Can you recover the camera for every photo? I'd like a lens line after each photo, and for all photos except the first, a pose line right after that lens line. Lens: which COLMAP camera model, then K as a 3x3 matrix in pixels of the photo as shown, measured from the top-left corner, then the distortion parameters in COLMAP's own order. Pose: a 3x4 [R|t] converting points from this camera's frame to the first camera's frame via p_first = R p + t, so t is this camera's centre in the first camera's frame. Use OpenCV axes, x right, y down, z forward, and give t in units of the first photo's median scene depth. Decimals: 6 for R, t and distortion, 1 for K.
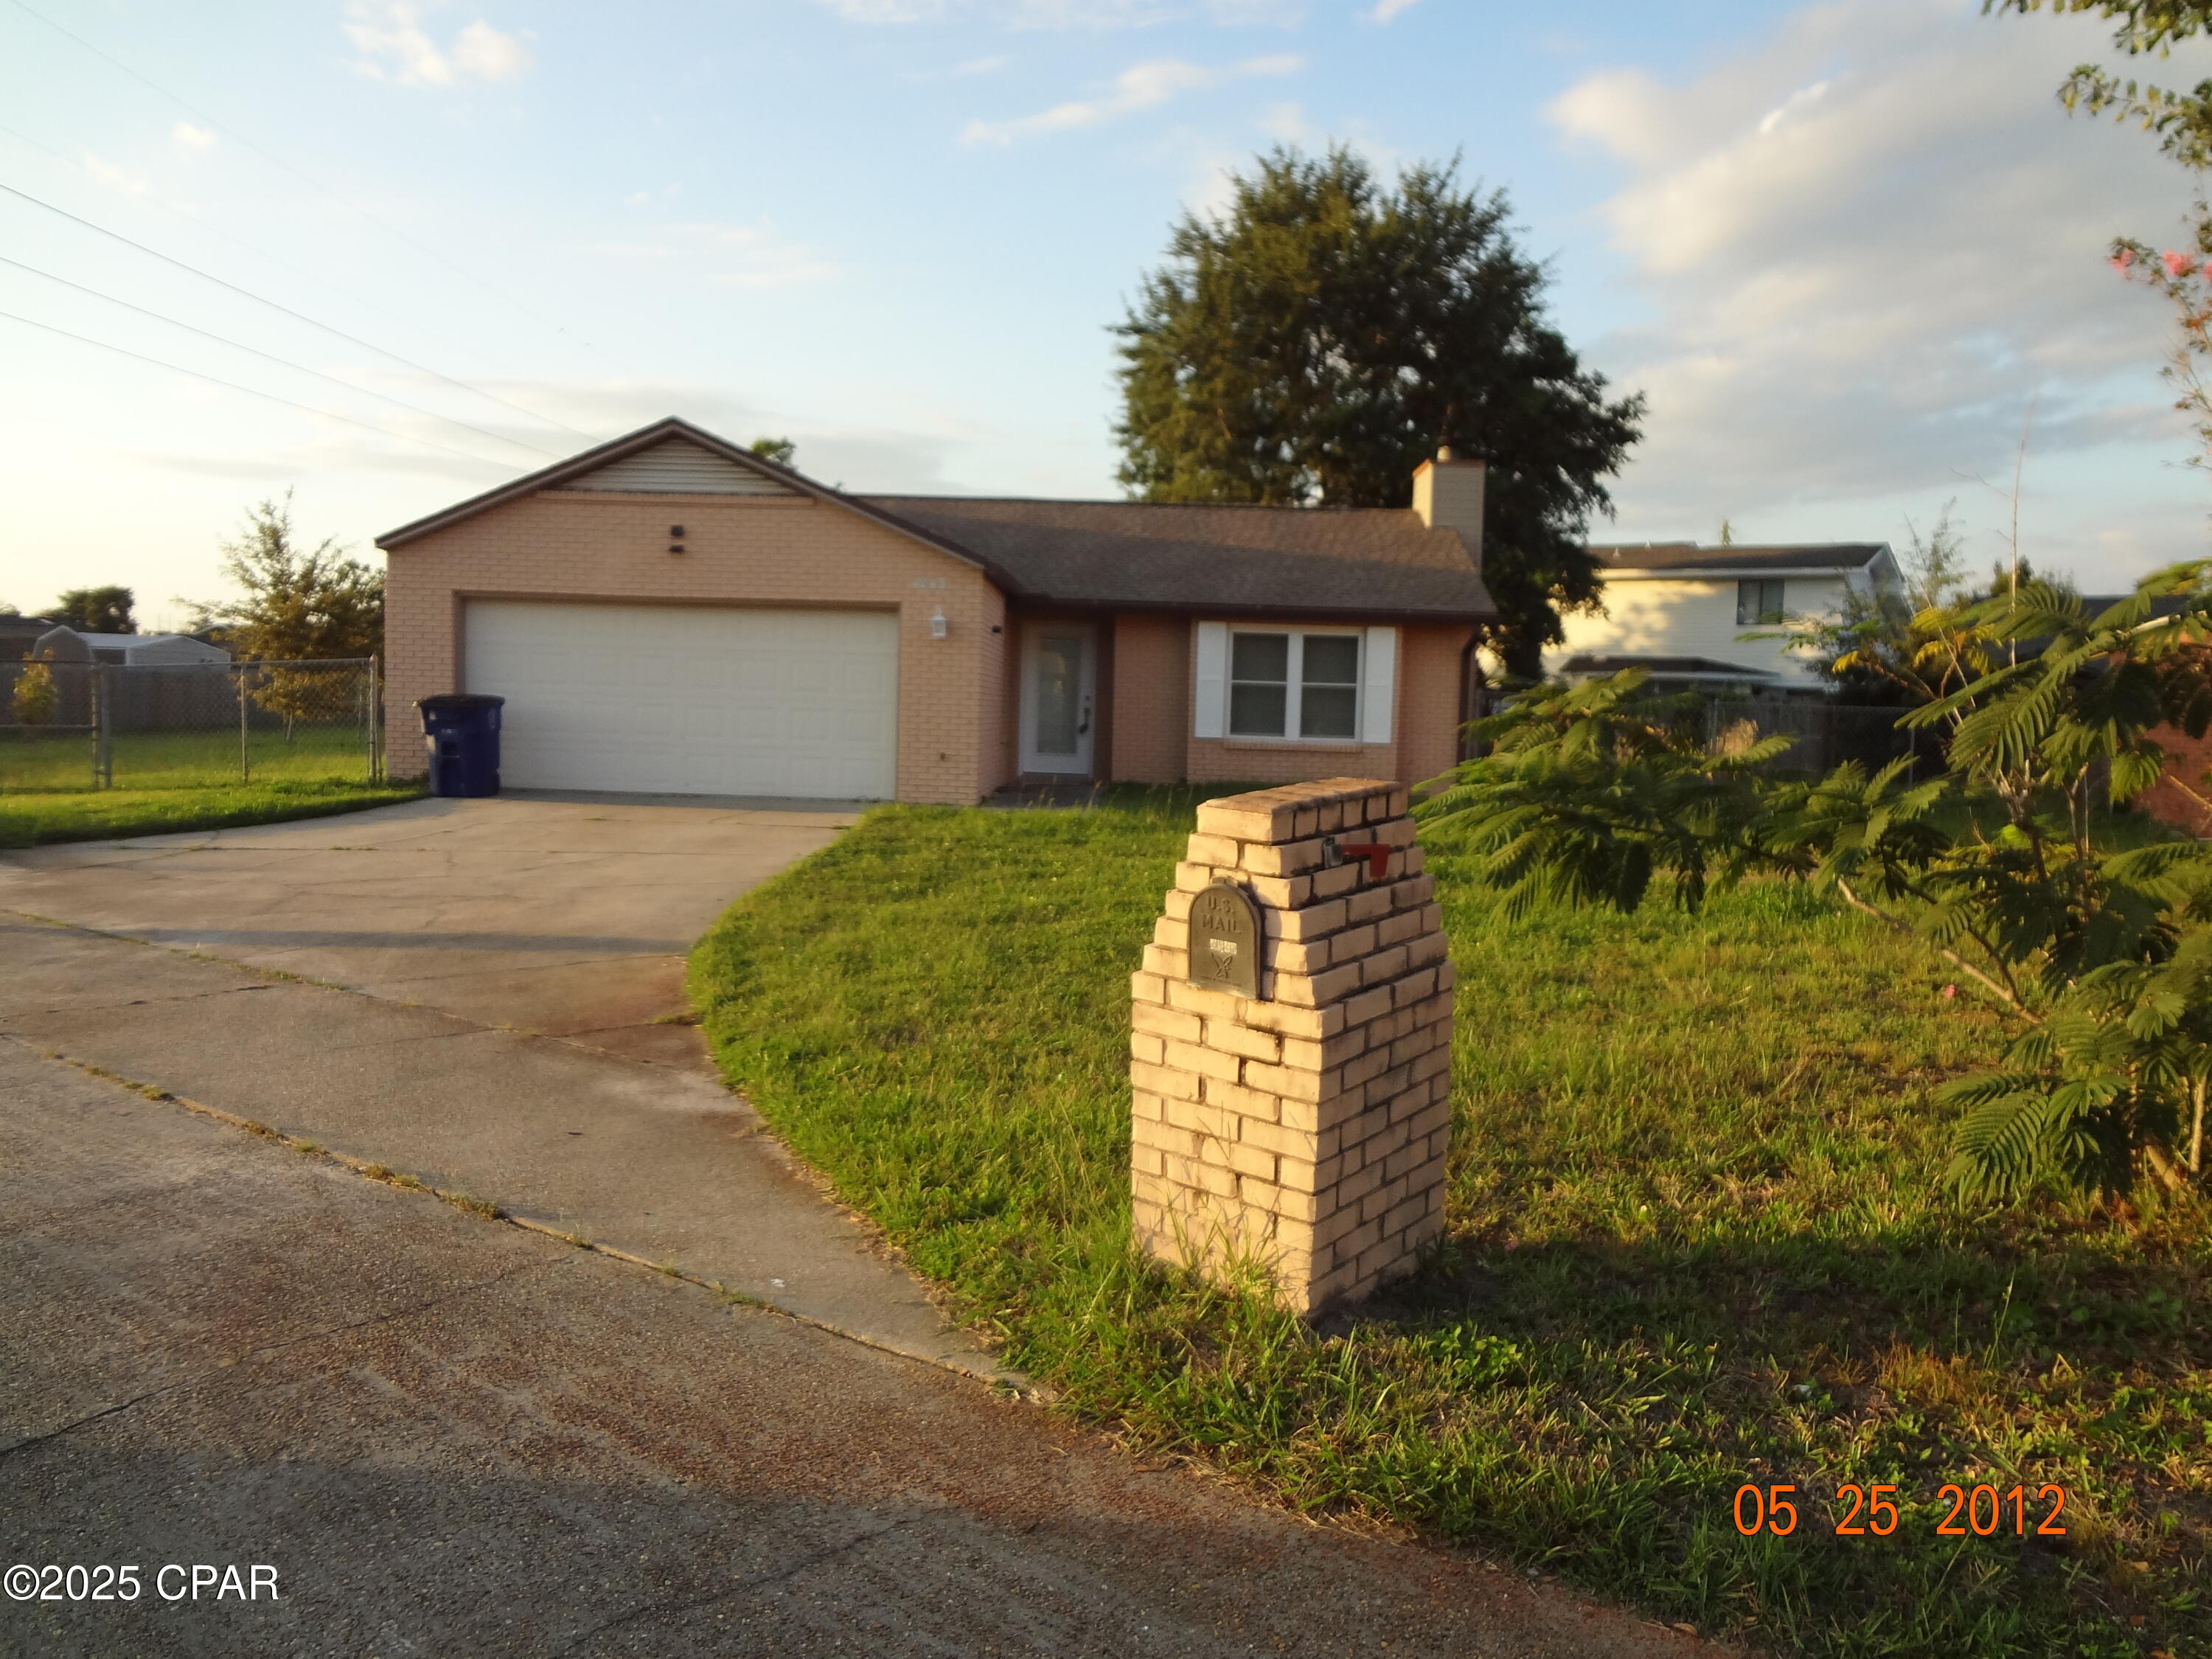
lens RADIAL K [[1662.0, 0, 1097.2], [0, 1662.0, 820.3], [0, 0, 1]] dist [-0.051722, 0.017788]
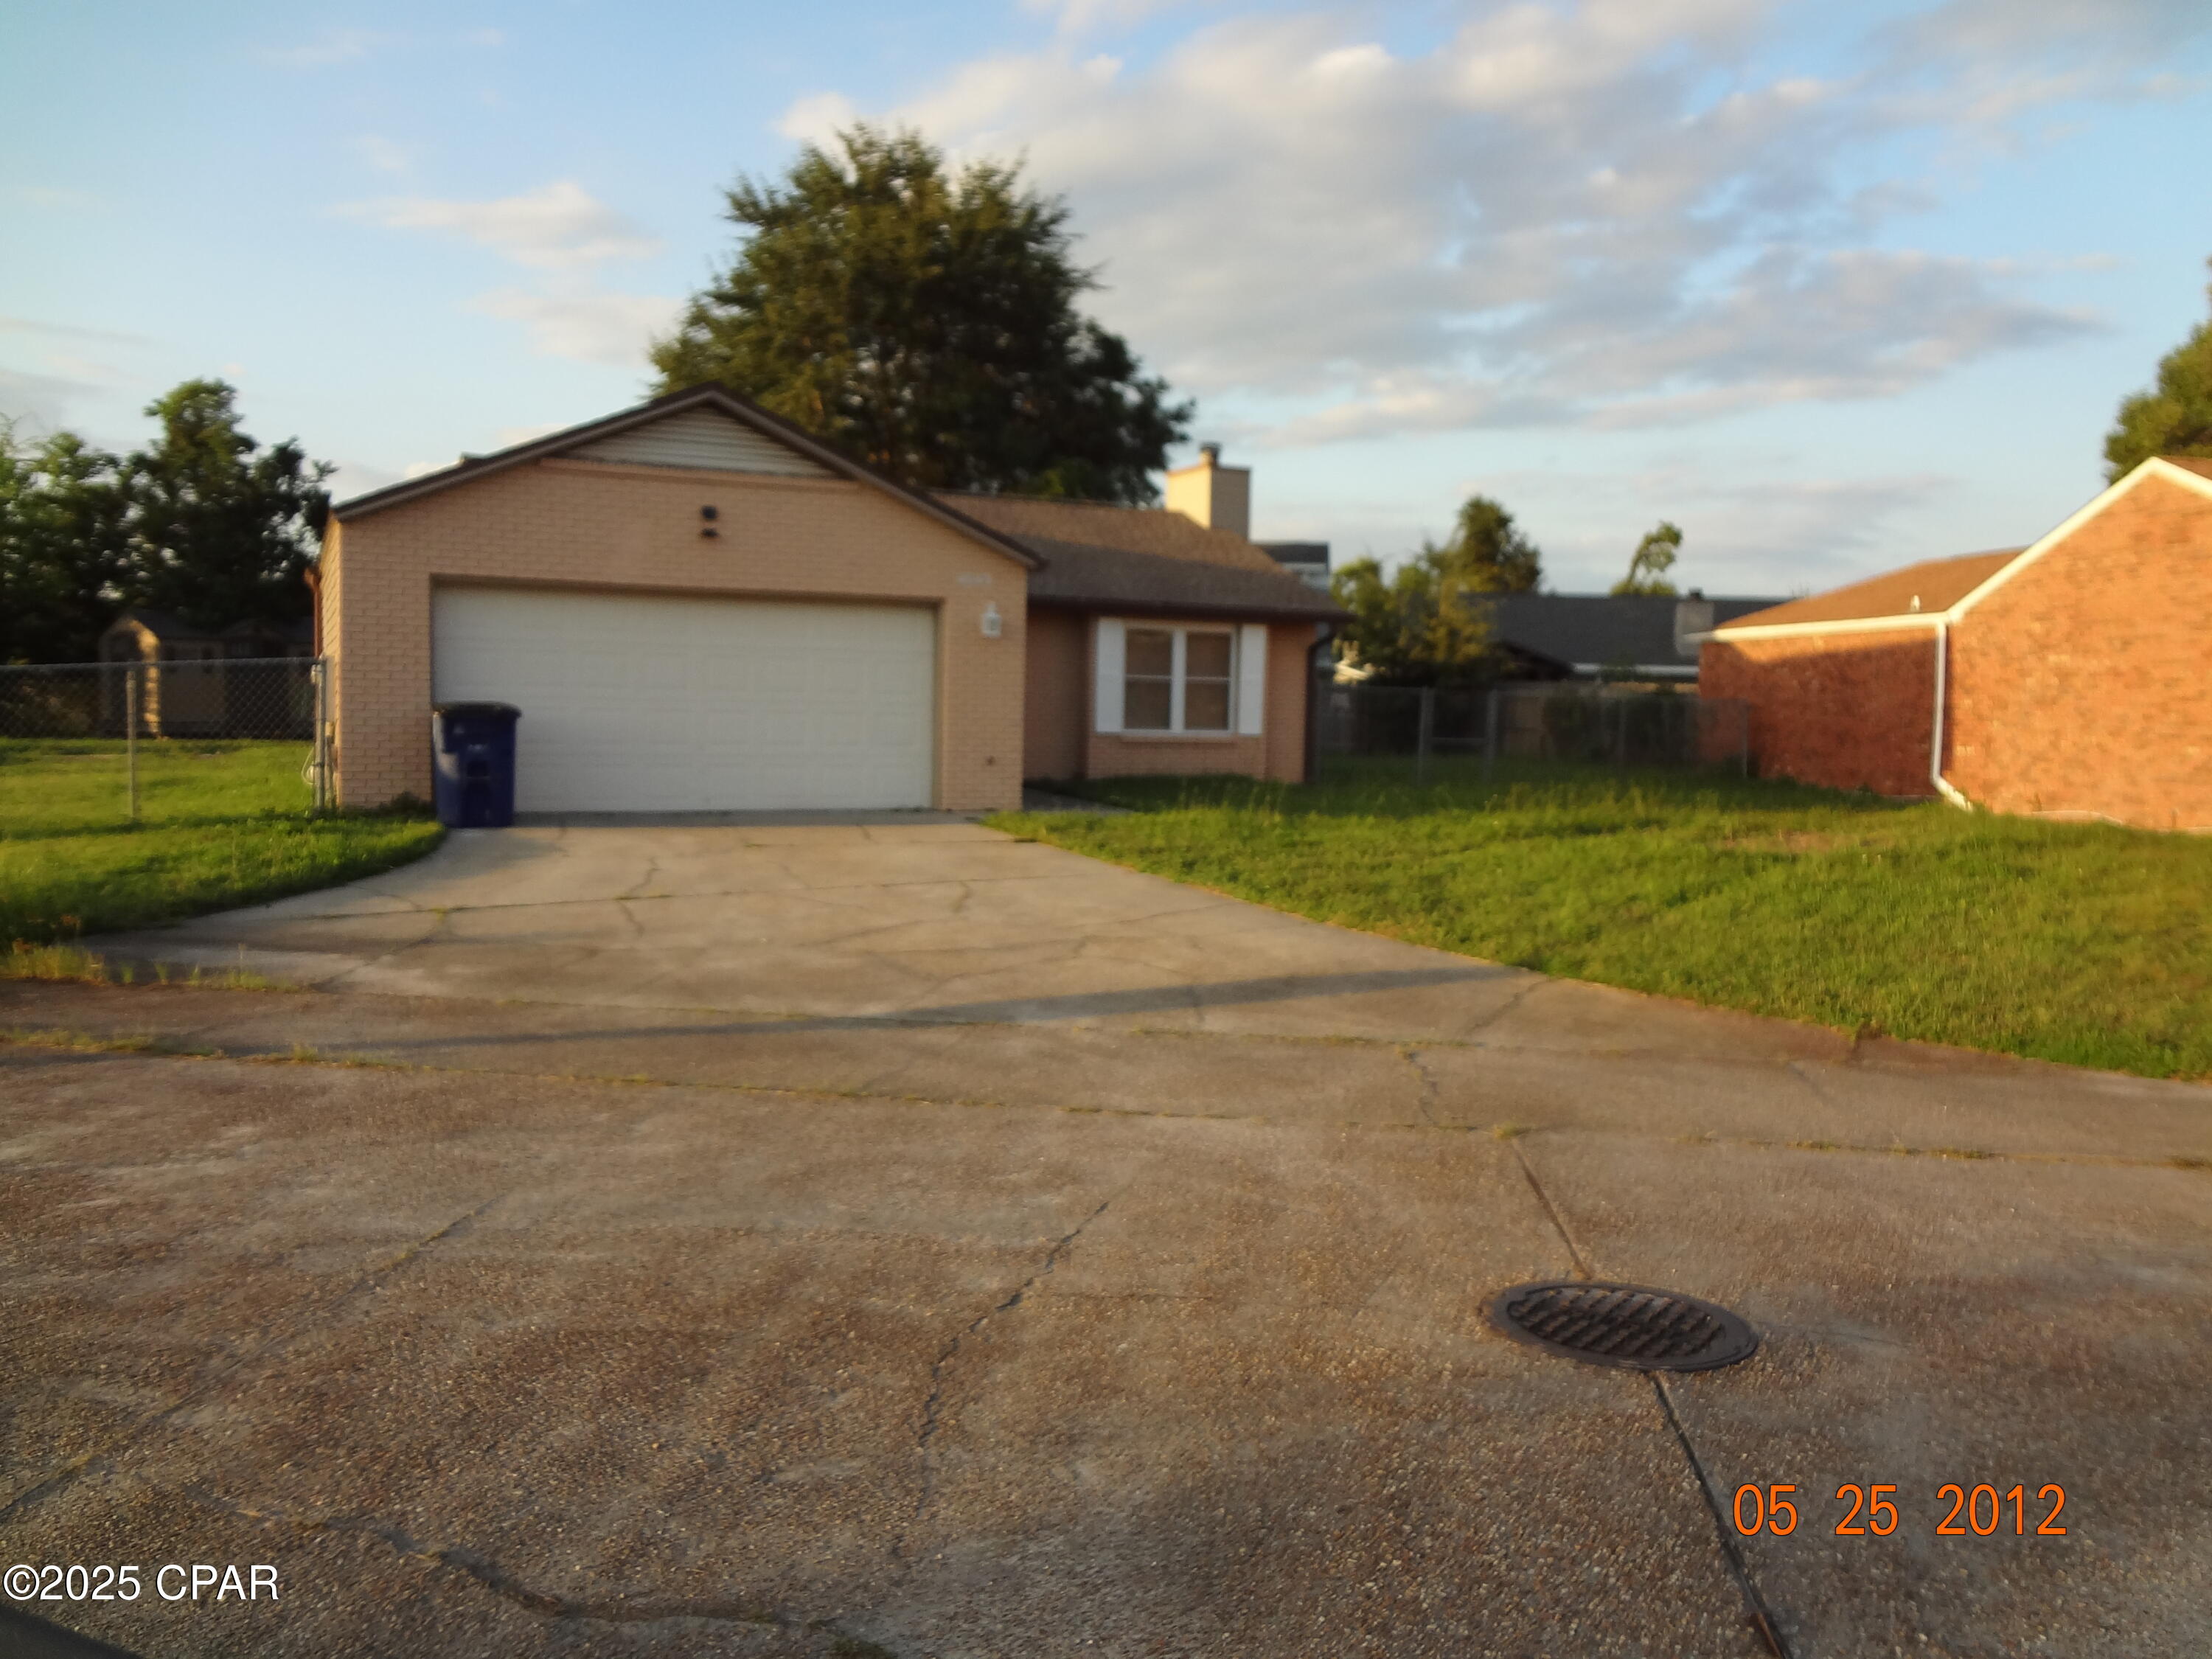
lens RADIAL K [[1662.0, 0, 1097.2], [0, 1662.0, 820.3], [0, 0, 1]] dist [-0.051722, 0.017788]
pose [[0.891962, -0.043353, 0.450027, -0.481879], [0.036684, 0.999050, 0.023536, -0.025597], [-0.450620, -0.004484, 0.892705, 0.126994]]
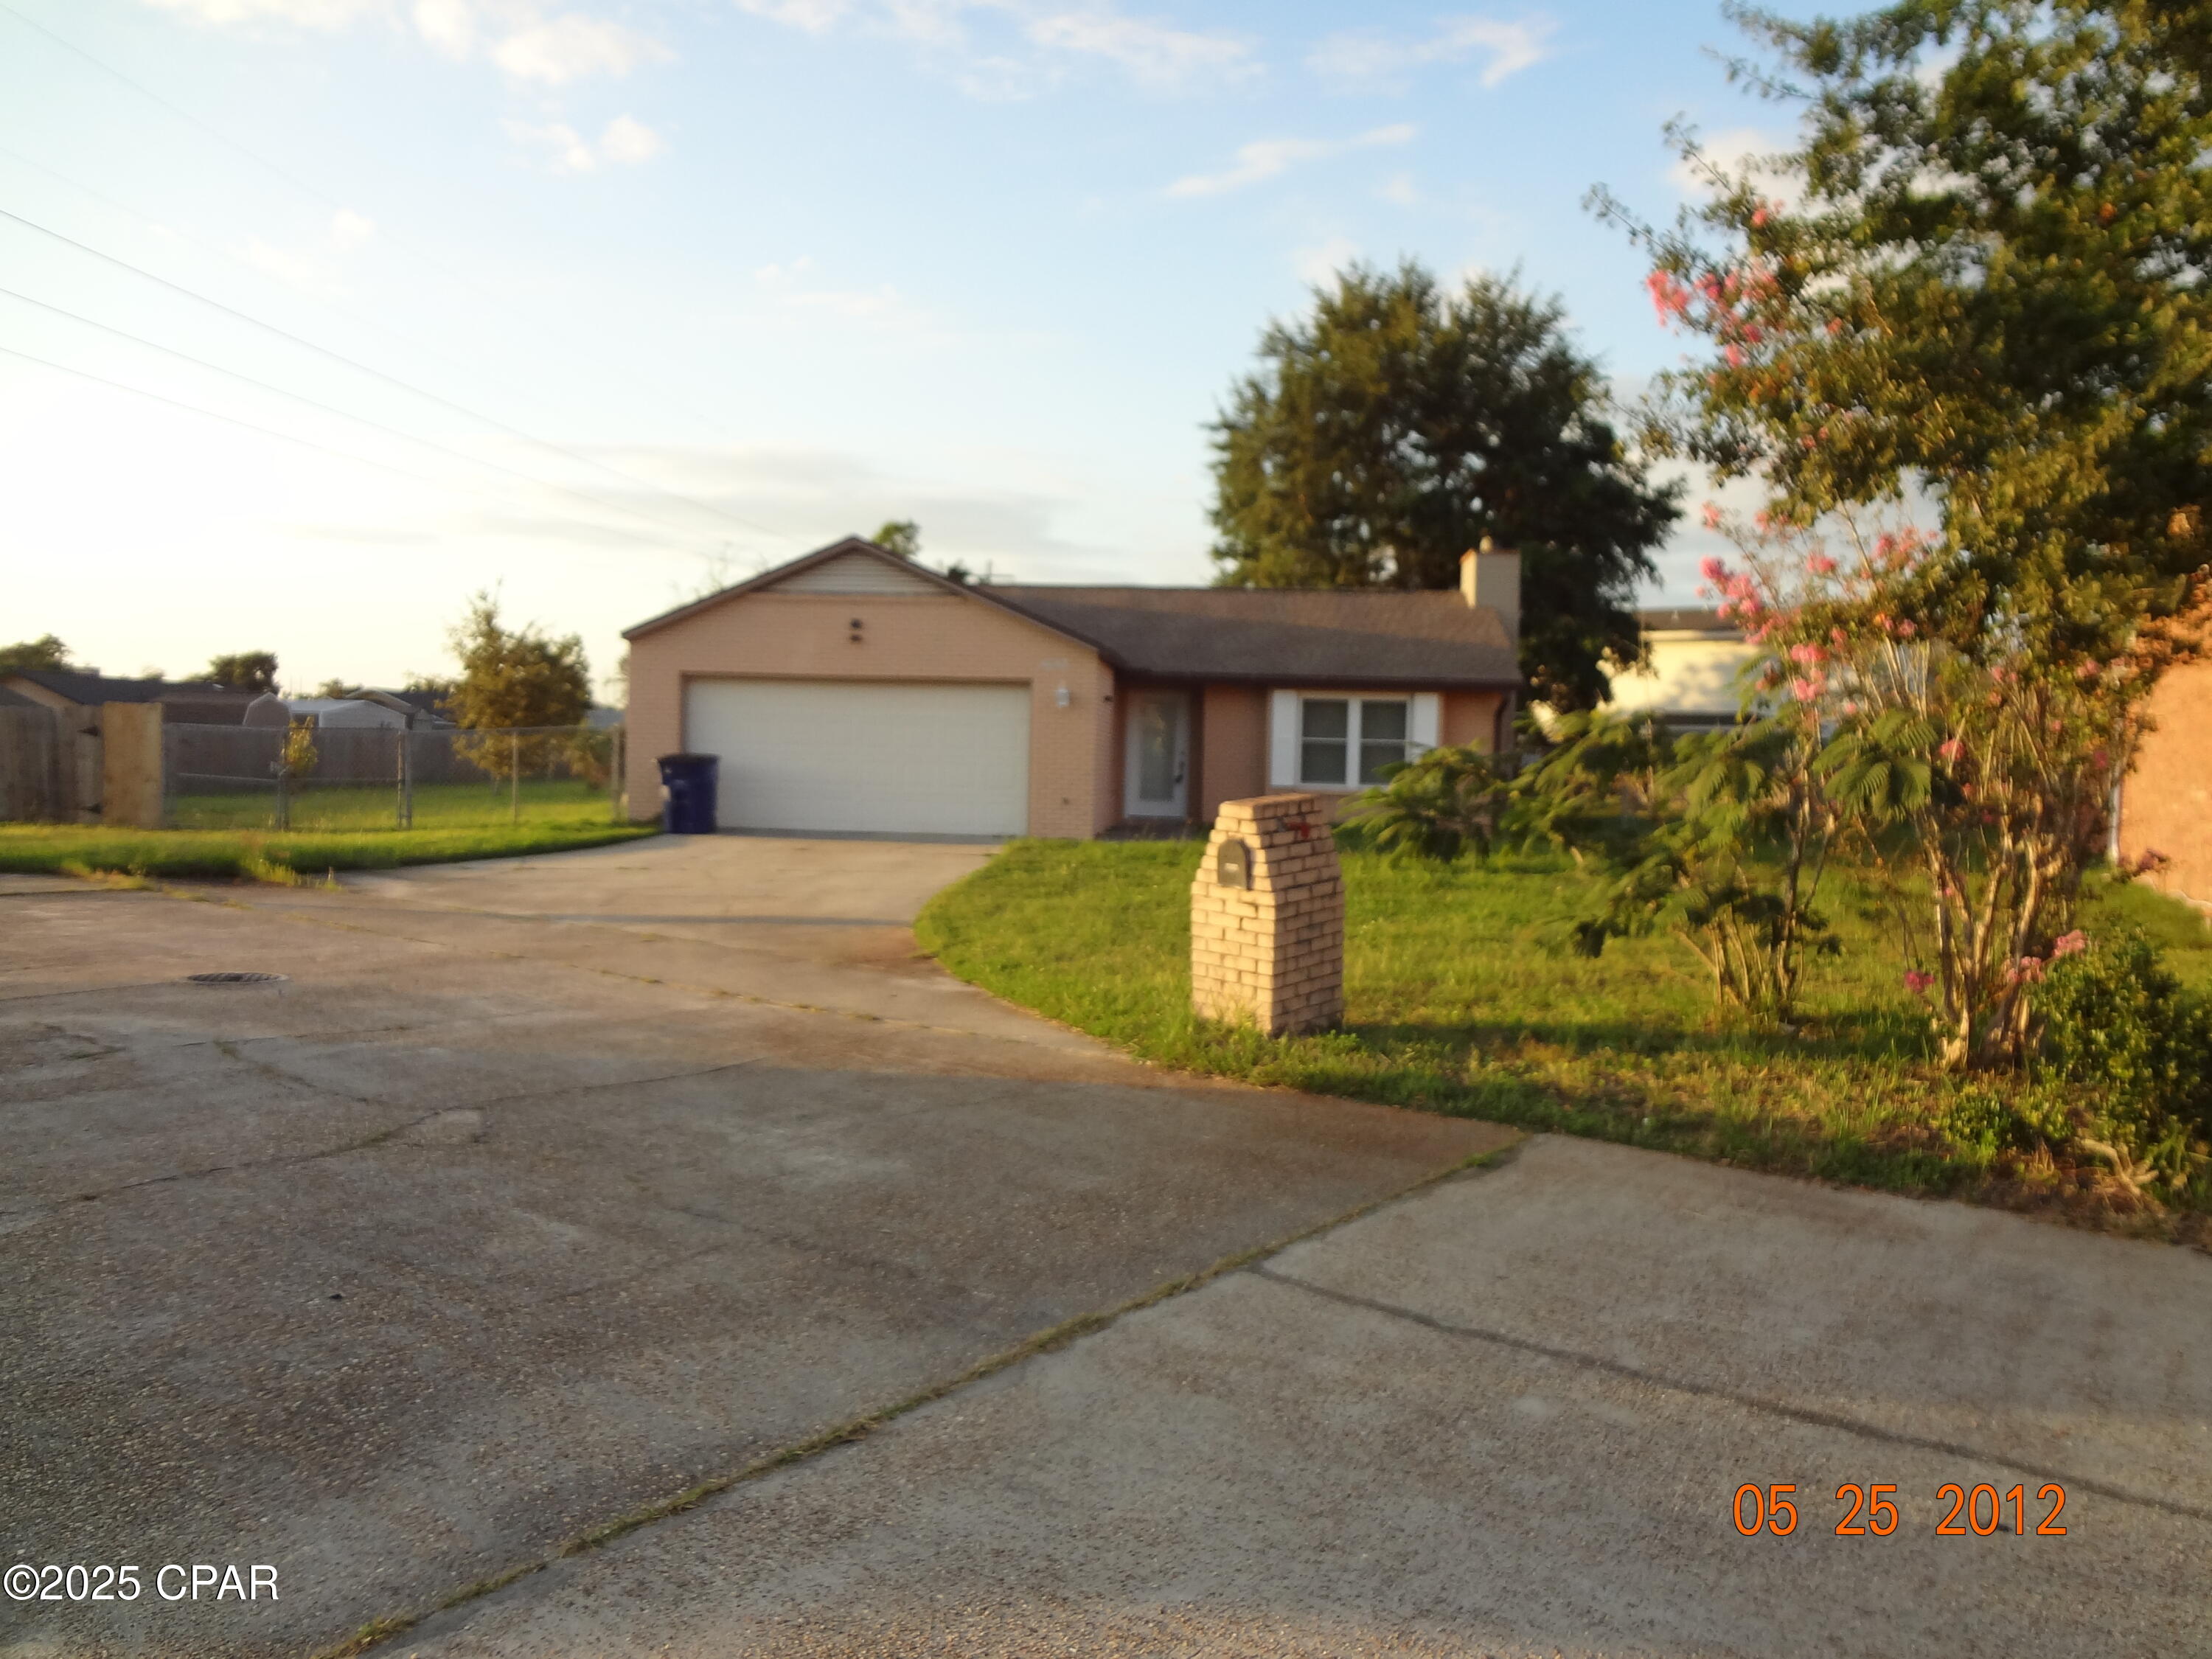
lens RADIAL K [[1641.4, 0, 1079.5], [0, 1641.4, 839.8], [0, 0, 1]] dist [-0.048011, -0.003271]
pose [[0.997483, -0.000938, -0.070900, 0.005365], [-0.000520, 0.999789, -0.020542, 0.016415], [0.070904, 0.020527, 0.997272, -0.238774]]
